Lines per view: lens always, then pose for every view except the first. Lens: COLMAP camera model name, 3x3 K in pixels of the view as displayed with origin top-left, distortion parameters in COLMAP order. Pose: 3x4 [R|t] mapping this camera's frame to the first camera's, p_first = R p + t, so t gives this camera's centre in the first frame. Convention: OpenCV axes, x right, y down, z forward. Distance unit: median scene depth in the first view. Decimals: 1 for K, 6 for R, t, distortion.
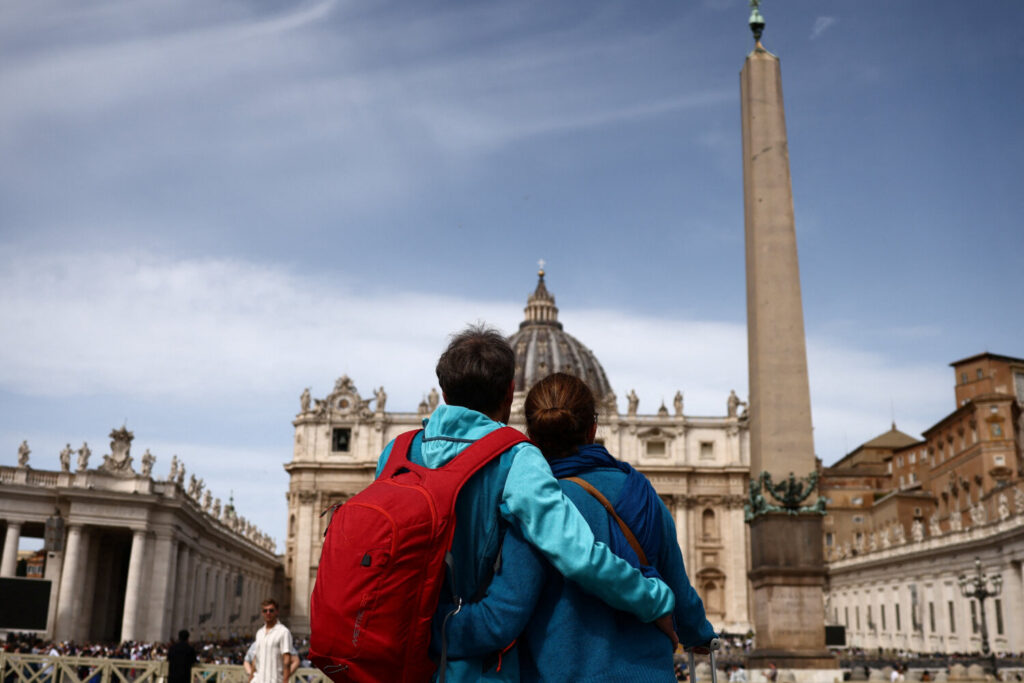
lens RADIAL K [[1103.9, 0, 513.9], [0, 1103.9, 355.9], [0, 0, 1]] dist [-0.068772, 0.000986]
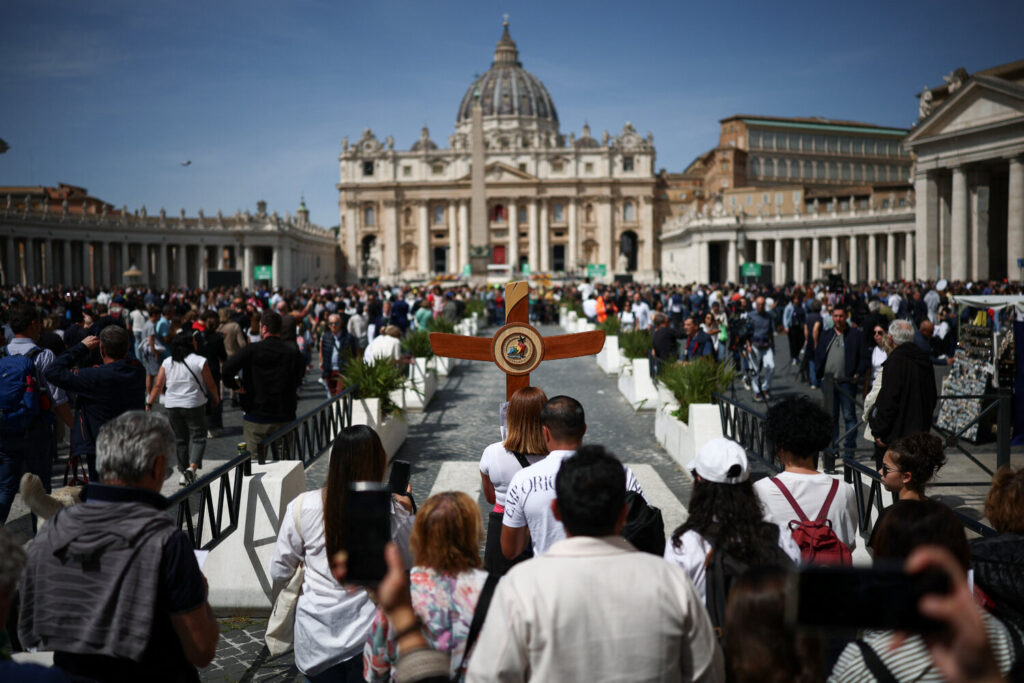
lens RADIAL K [[1103.9, 0, 513.9], [0, 1103.9, 355.9], [0, 0, 1]] dist [-0.068772, 0.000986]
pose [[0.998388, -0.024004, -0.051424, 0.140002], [0.039380, 0.945508, 0.323209, -0.184529], [0.040863, -0.324713, 0.944929, -0.647356]]
